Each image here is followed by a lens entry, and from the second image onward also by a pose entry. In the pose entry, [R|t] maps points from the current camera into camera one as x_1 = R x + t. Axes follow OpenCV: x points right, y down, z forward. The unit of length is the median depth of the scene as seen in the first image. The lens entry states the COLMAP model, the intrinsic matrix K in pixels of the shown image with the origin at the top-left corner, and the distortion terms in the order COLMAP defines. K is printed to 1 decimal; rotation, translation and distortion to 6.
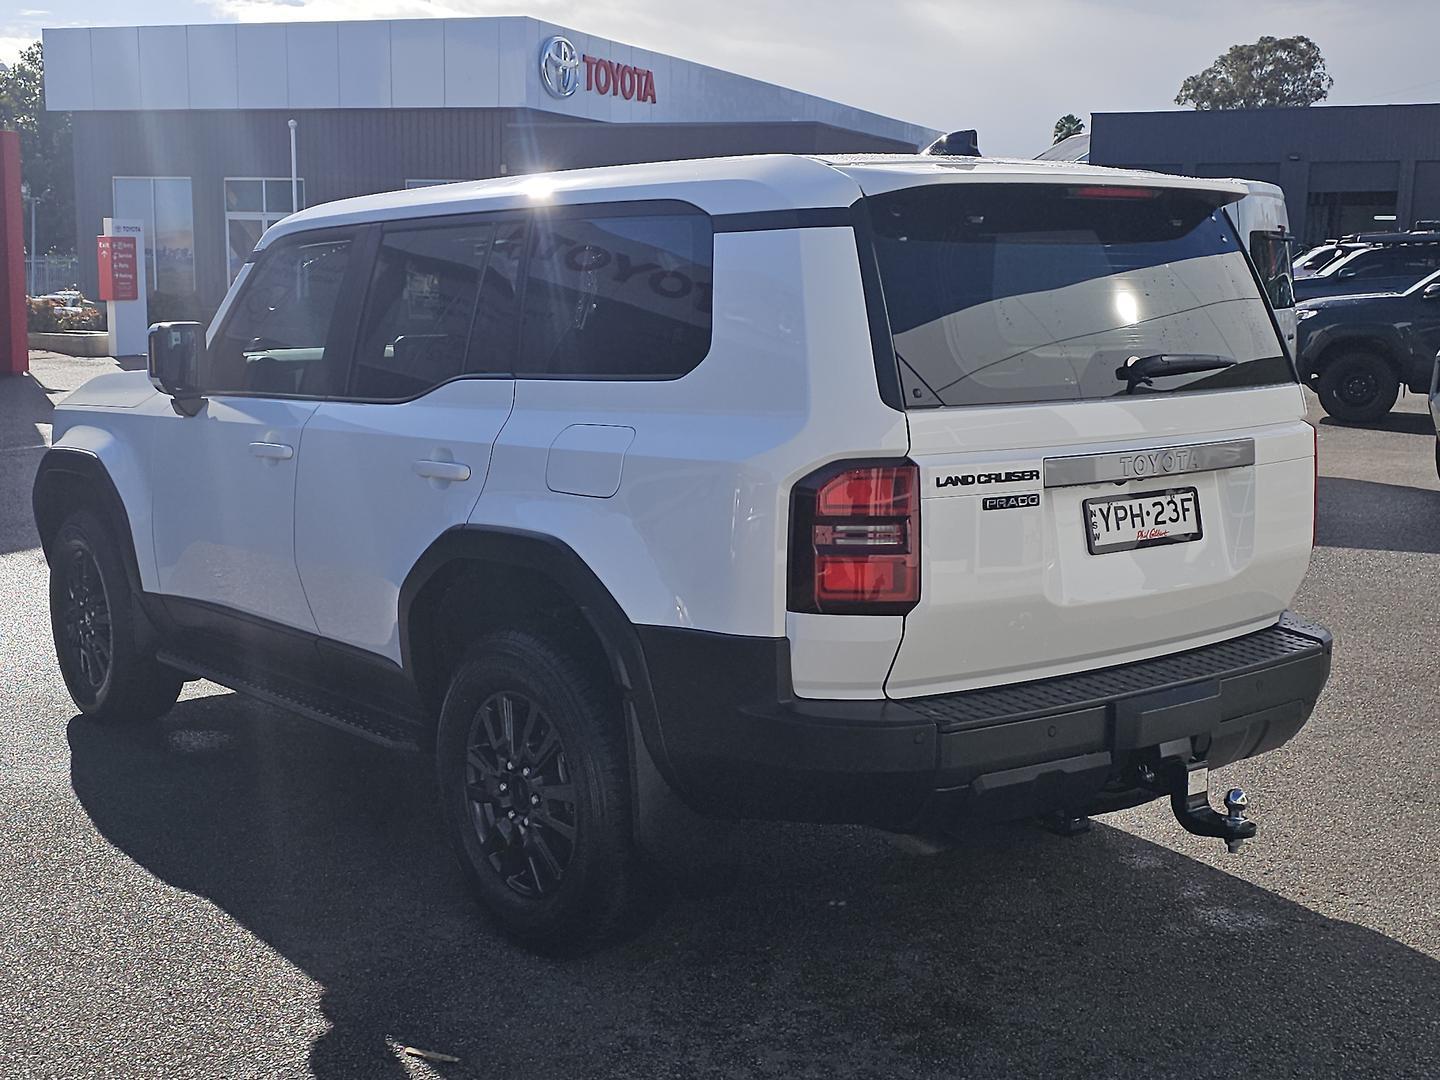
lens RADIAL K [[2018.6, 0, 720.0], [0, 2018.6, 540.0], [0, 0, 1]] dist [0.087780, -0.076703]
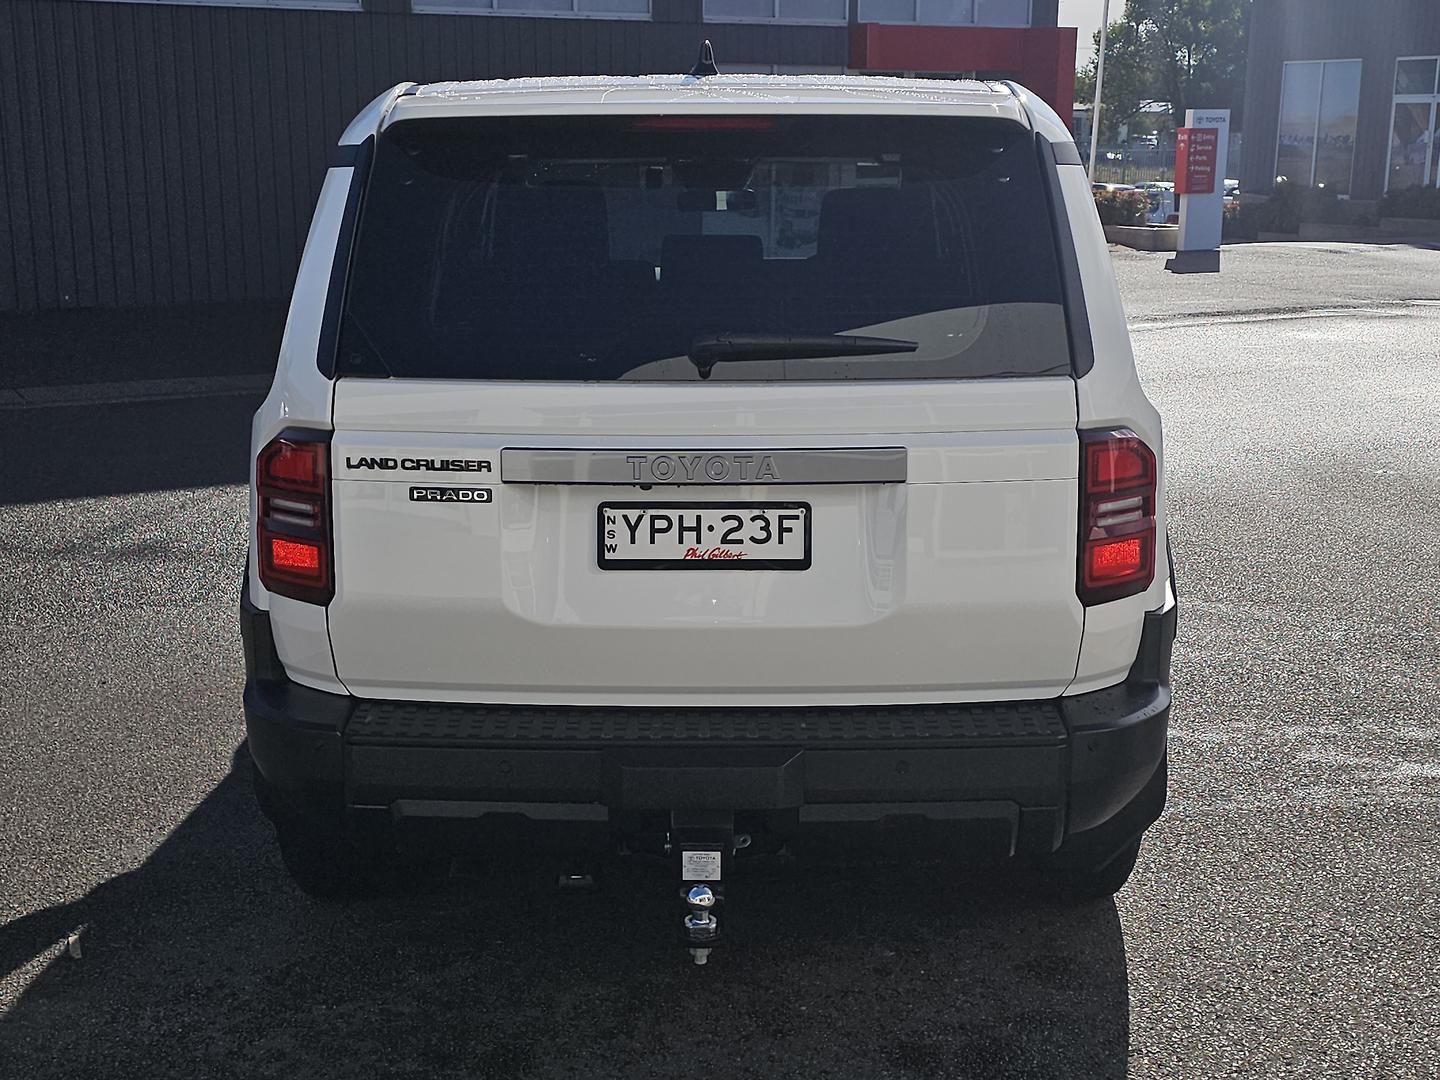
lens RADIAL K [[2018.6, 0, 720.0], [0, 2018.6, 540.0], [0, 0, 1]] dist [0.087780, -0.076703]
pose [[0.741078, 0.127188, -0.659262, 0.752018], [-0.087344, 0.991813, 0.093161, -0.084529], [0.665713, -0.011457, 0.746120, 0.407462]]
